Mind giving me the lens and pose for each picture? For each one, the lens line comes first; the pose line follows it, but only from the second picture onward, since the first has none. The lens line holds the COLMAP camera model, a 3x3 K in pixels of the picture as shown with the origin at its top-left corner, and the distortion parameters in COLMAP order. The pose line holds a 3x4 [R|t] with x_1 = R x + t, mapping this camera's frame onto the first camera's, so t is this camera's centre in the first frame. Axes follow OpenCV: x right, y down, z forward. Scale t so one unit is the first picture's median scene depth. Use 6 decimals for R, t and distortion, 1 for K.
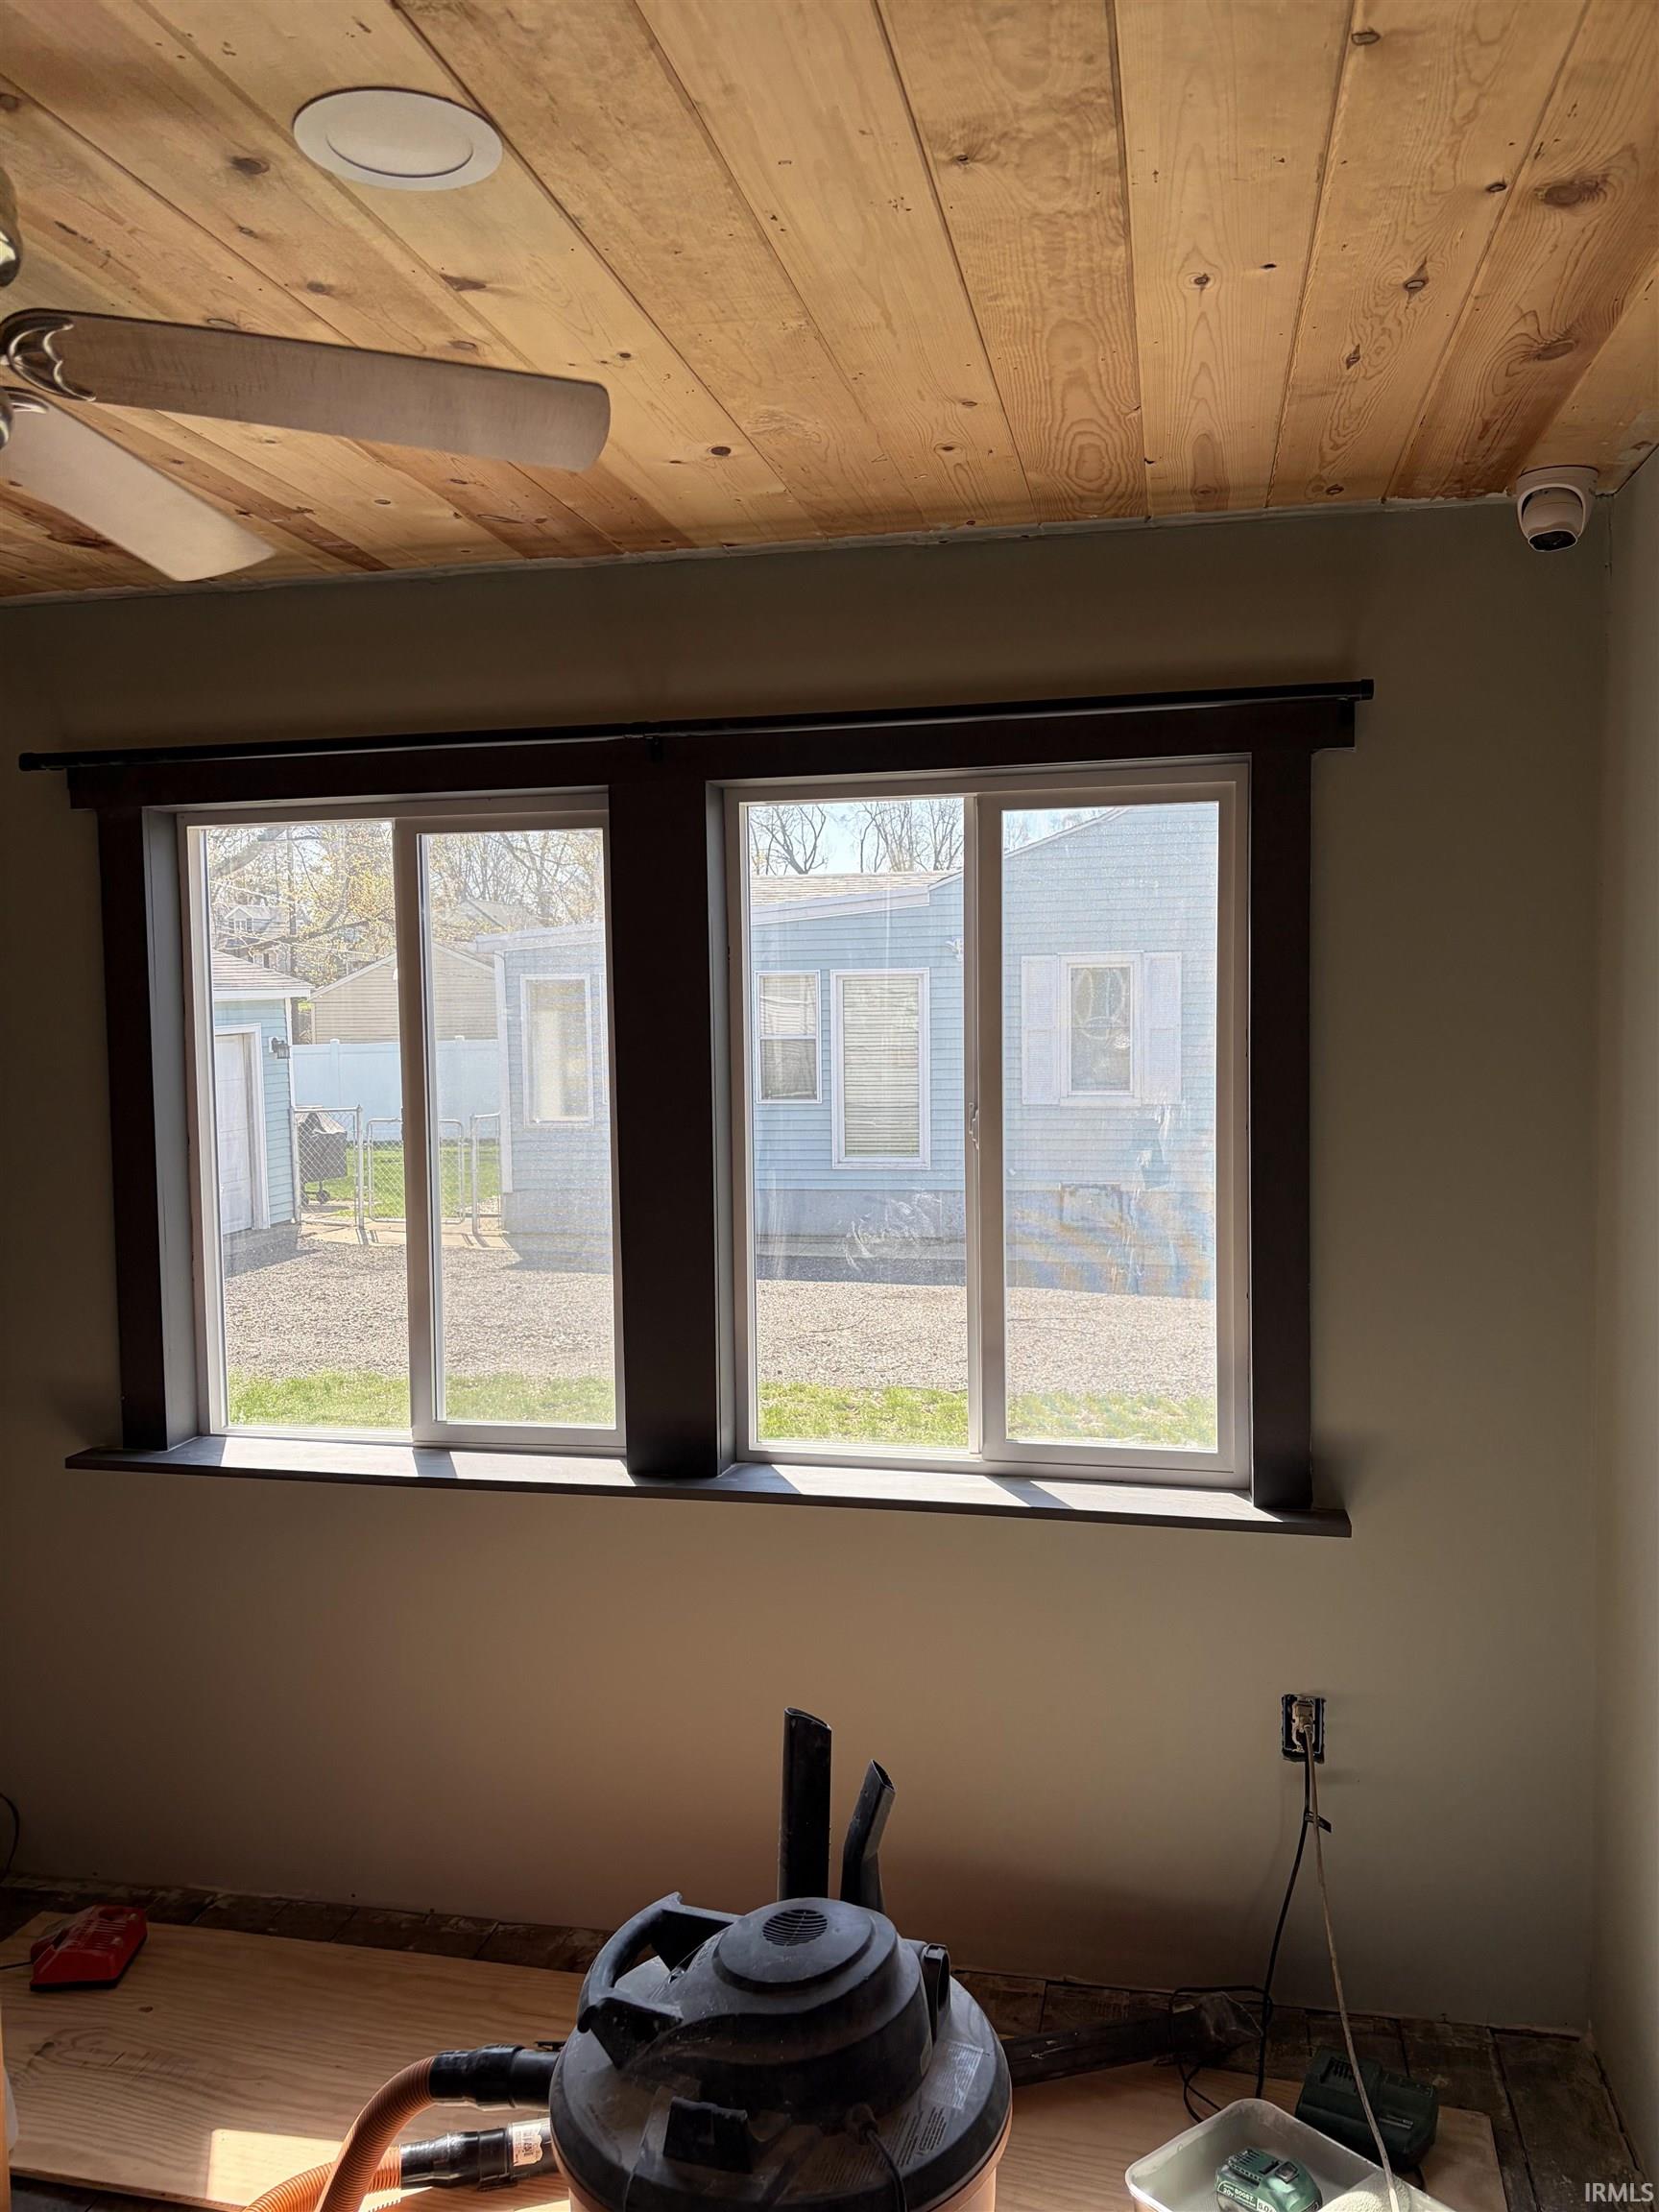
lens RADIAL K [[1657.8, 0, 829.5], [0, 1657.8, 1106.0], [0, 0, 1]] dist [0.068652, -0.072188]
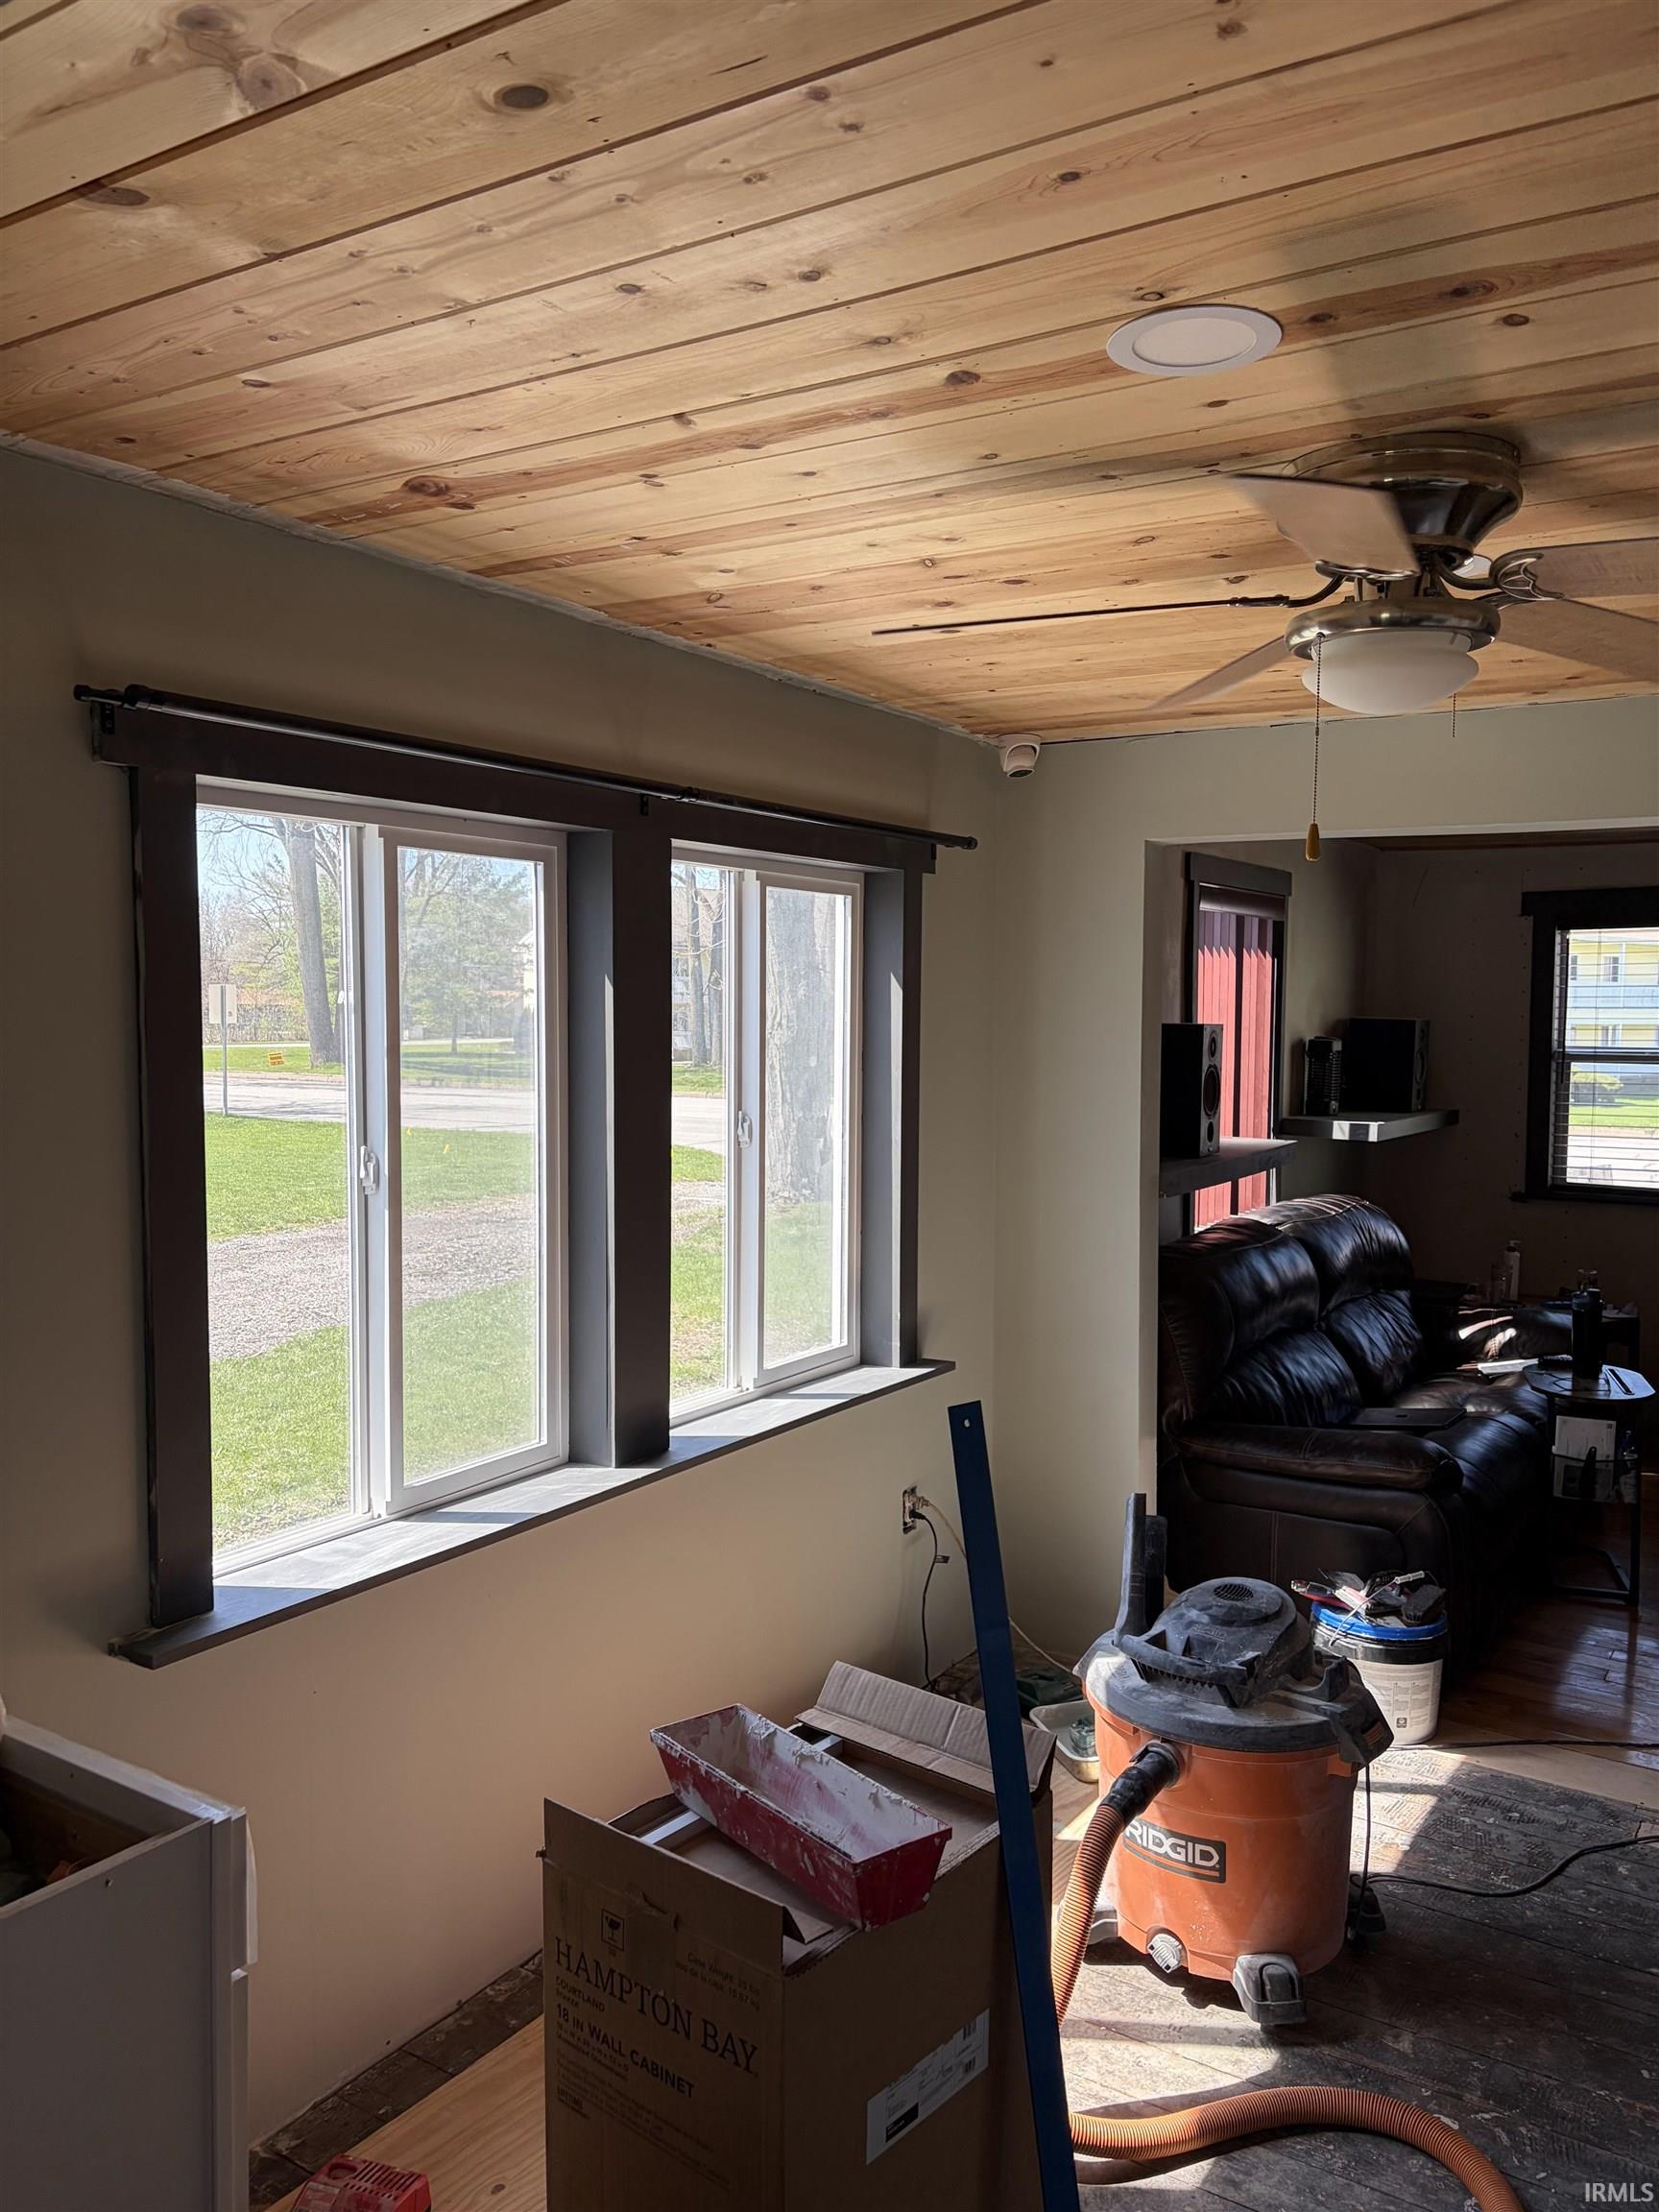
lens RADIAL K [[1657.8, 0, 829.5], [0, 1657.8, 1106.0], [0, 0, 1]] dist [0.068652, -0.072188]
pose [[0.356367, -0.040330, 0.933475, -1.070053], [0.042829, 0.998723, 0.026799, -0.036756], [-0.933364, 0.030429, 0.357639, 0.481140]]
